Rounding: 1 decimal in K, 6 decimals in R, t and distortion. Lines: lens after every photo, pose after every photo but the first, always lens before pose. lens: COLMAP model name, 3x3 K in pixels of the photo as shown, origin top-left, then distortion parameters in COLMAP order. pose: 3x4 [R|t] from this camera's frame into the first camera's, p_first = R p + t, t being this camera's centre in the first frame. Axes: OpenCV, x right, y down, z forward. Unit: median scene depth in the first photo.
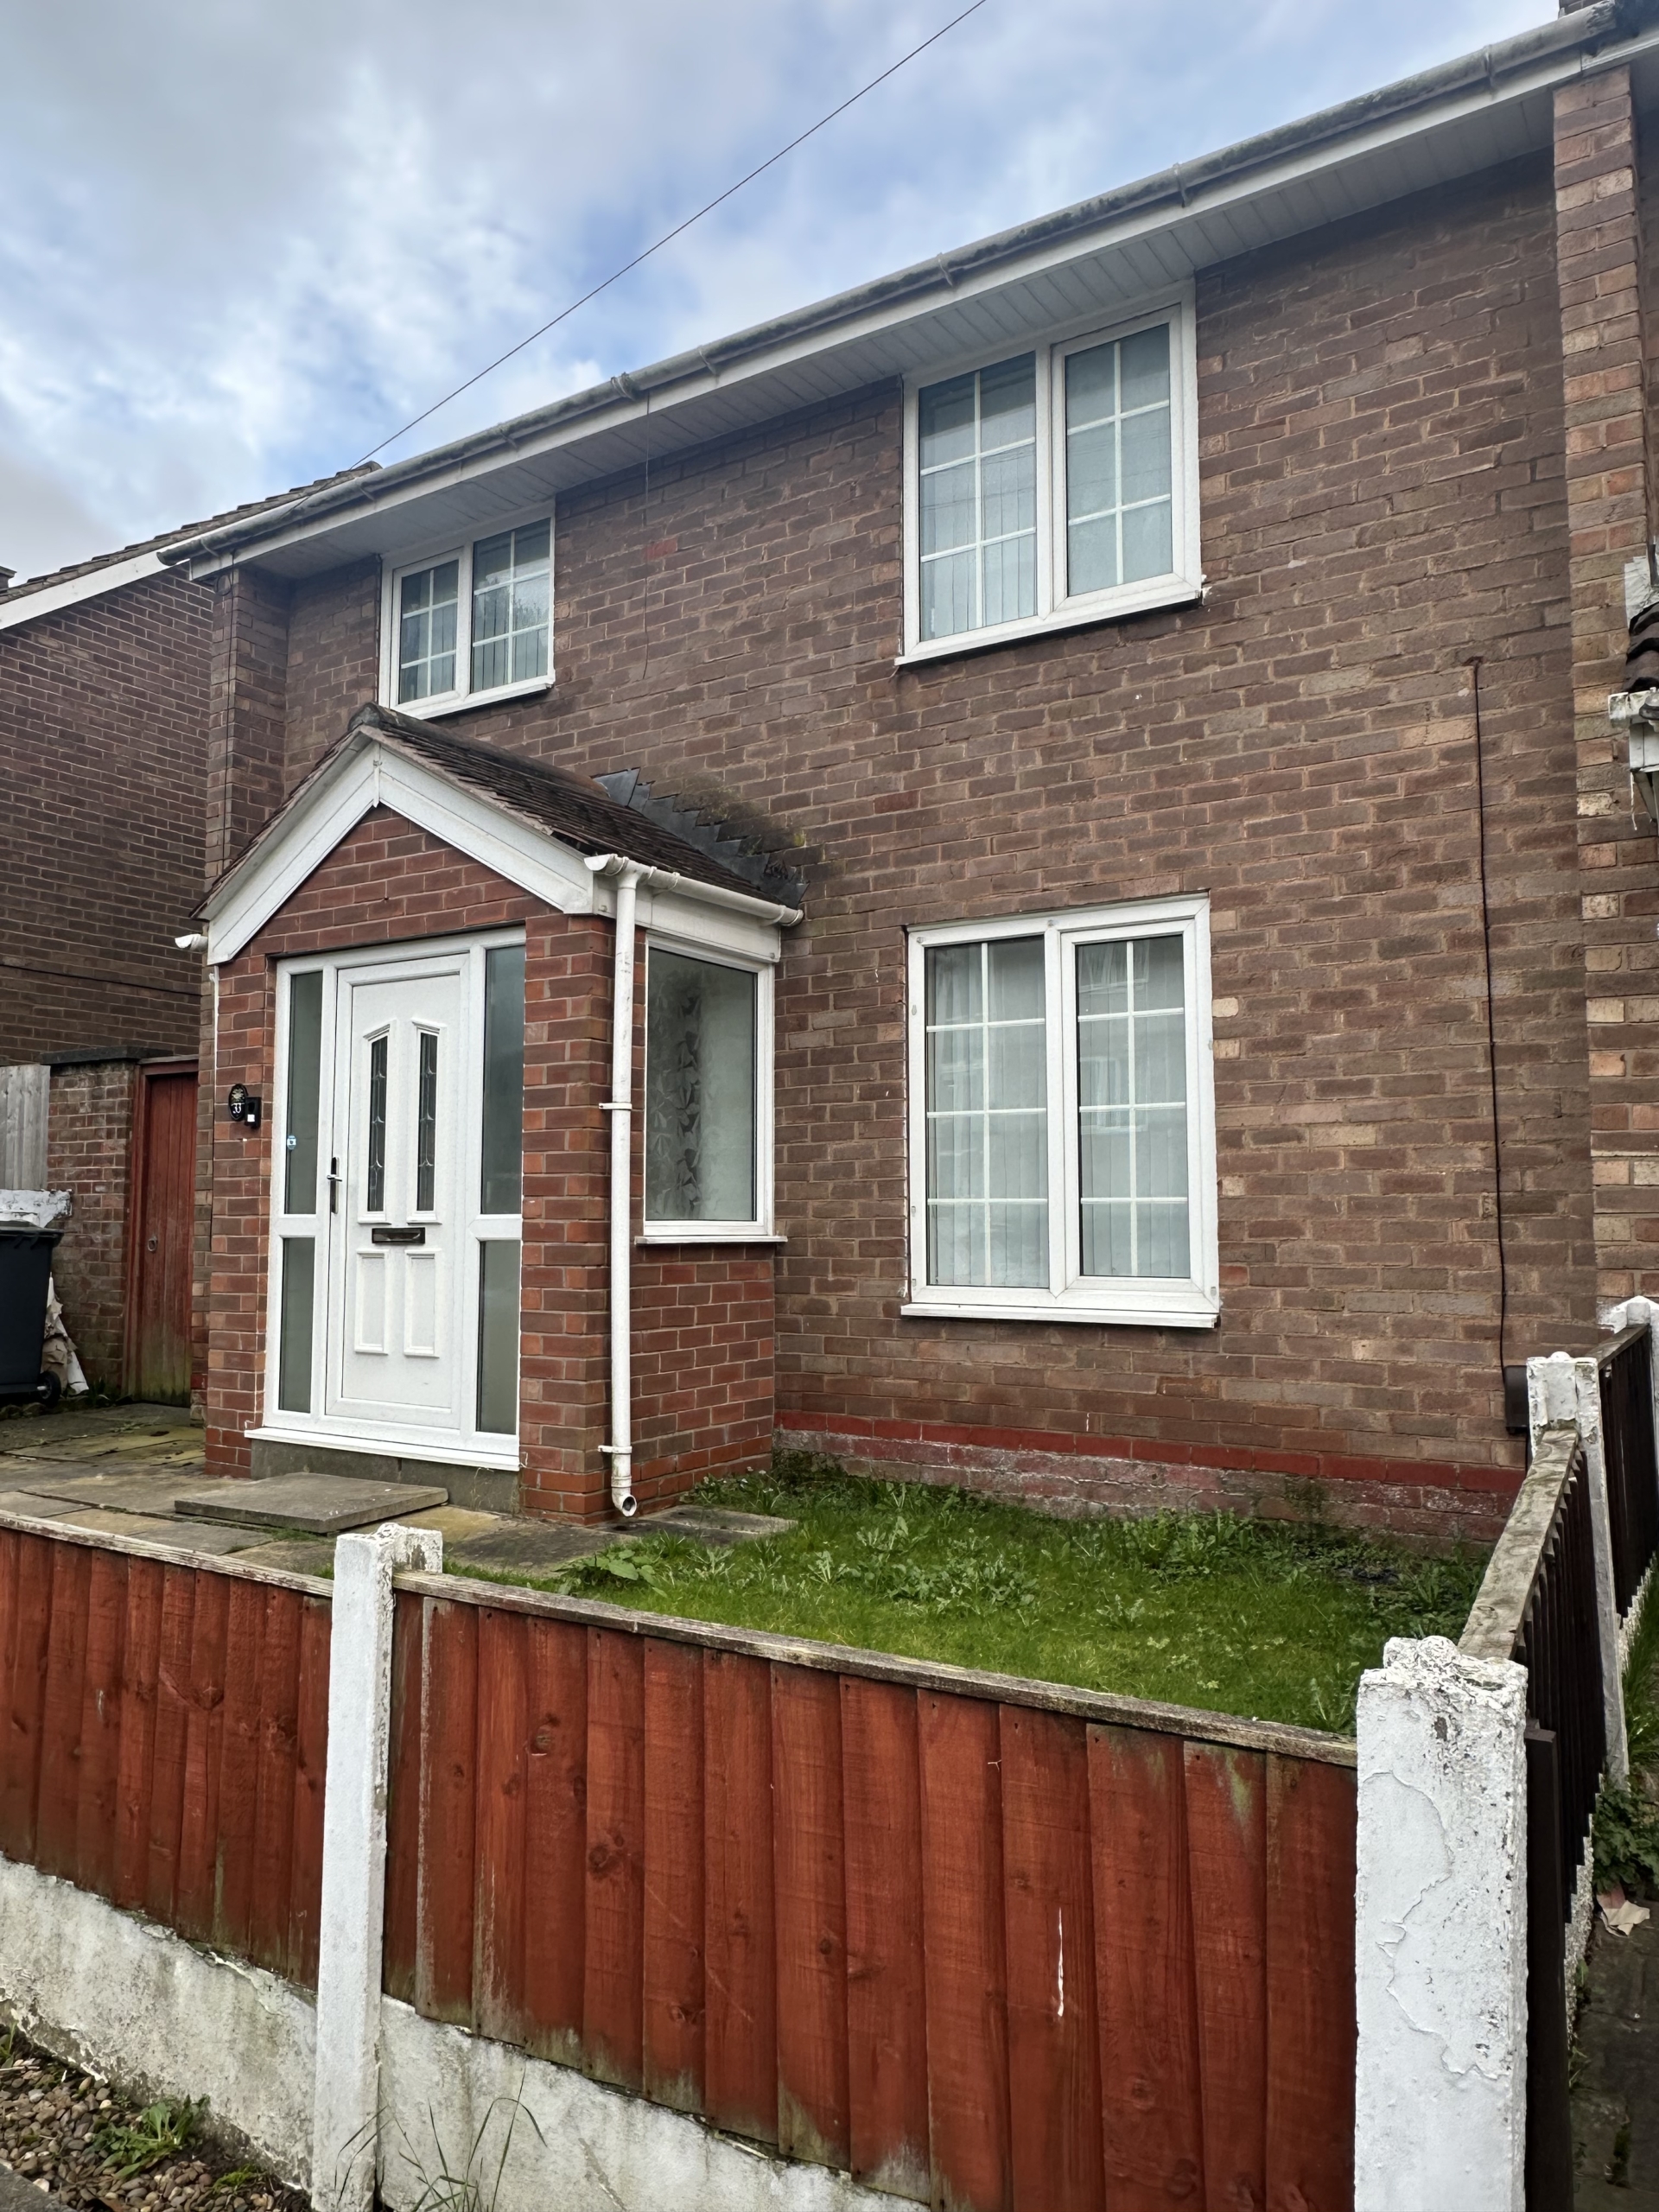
lens RADIAL K [[1522.0, 0, 783.7], [0, 1522.0, 1101.1], [0, 0, 1]] dist [-0.003420, 0.001552]
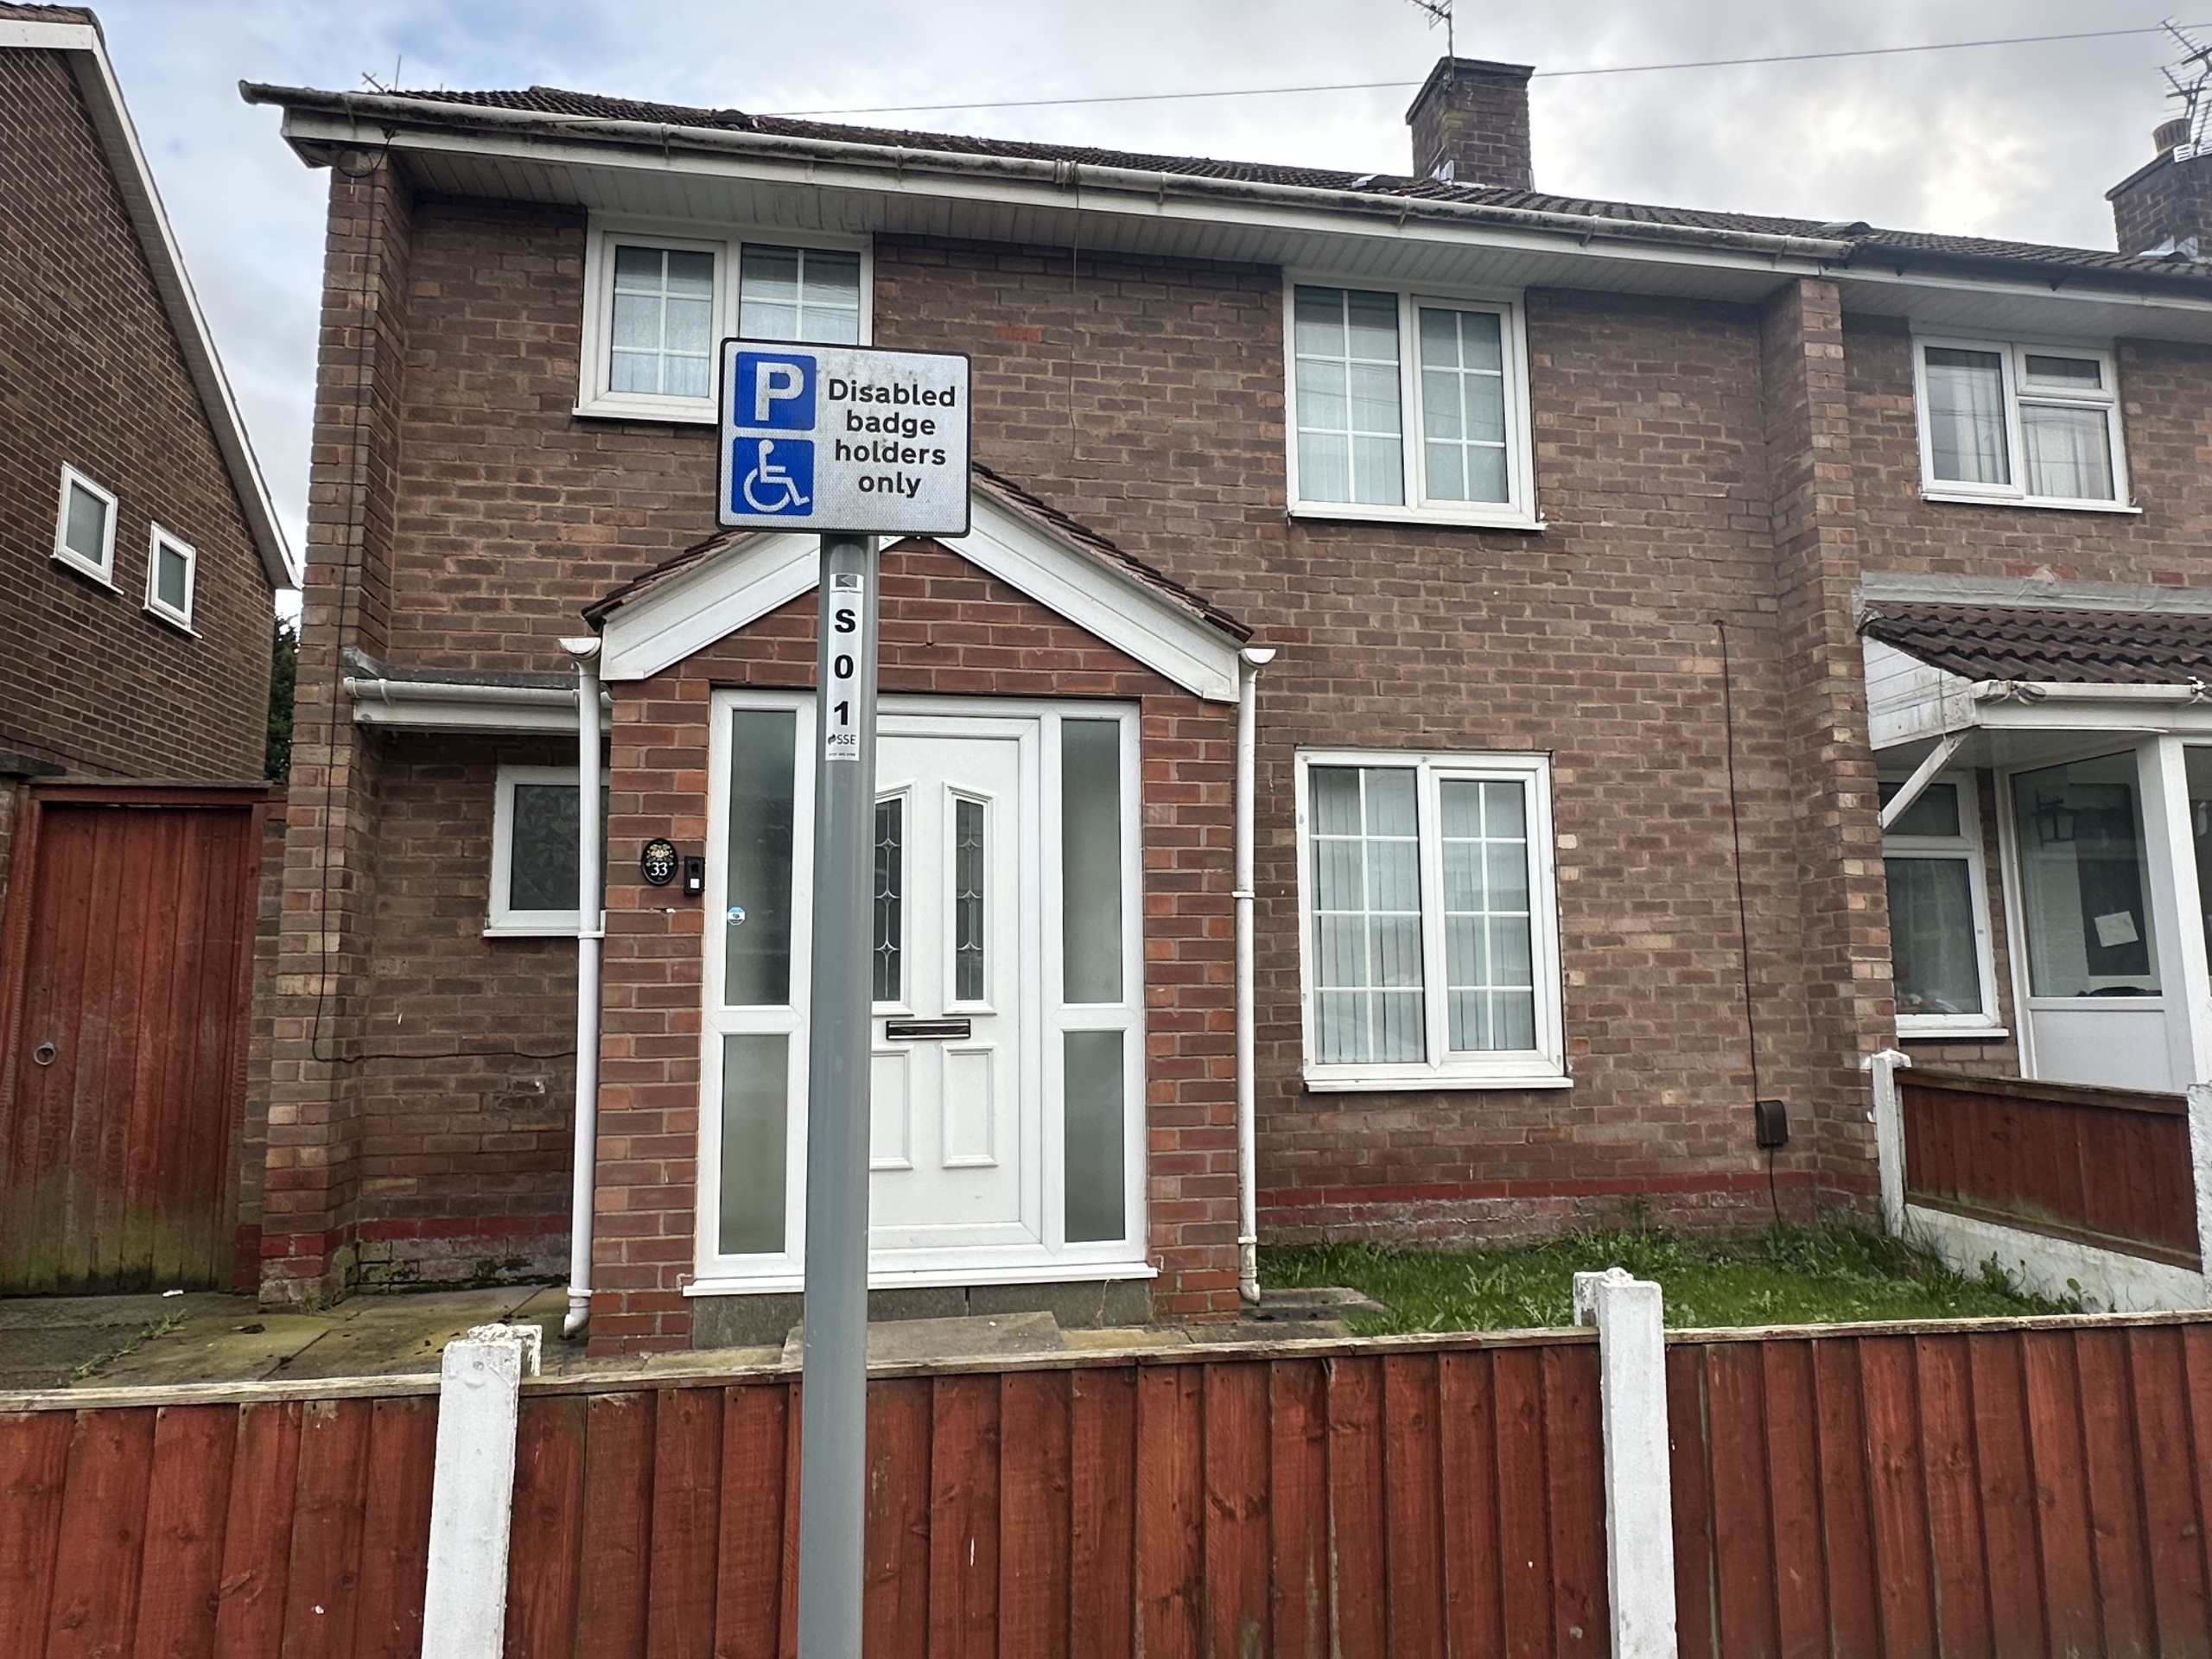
lens RADIAL K [[1380.1, 0, 1102.4], [0, 1380.1, 824.8], [0, 0, 1]] dist [-0.003287, 0.000773]
pose [[0.732899, 0.080747, 0.675529, -0.802465], [-0.044606, 0.996498, -0.070718, 0.026070], [-0.678873, 0.021697, 0.733935, 0.390718]]
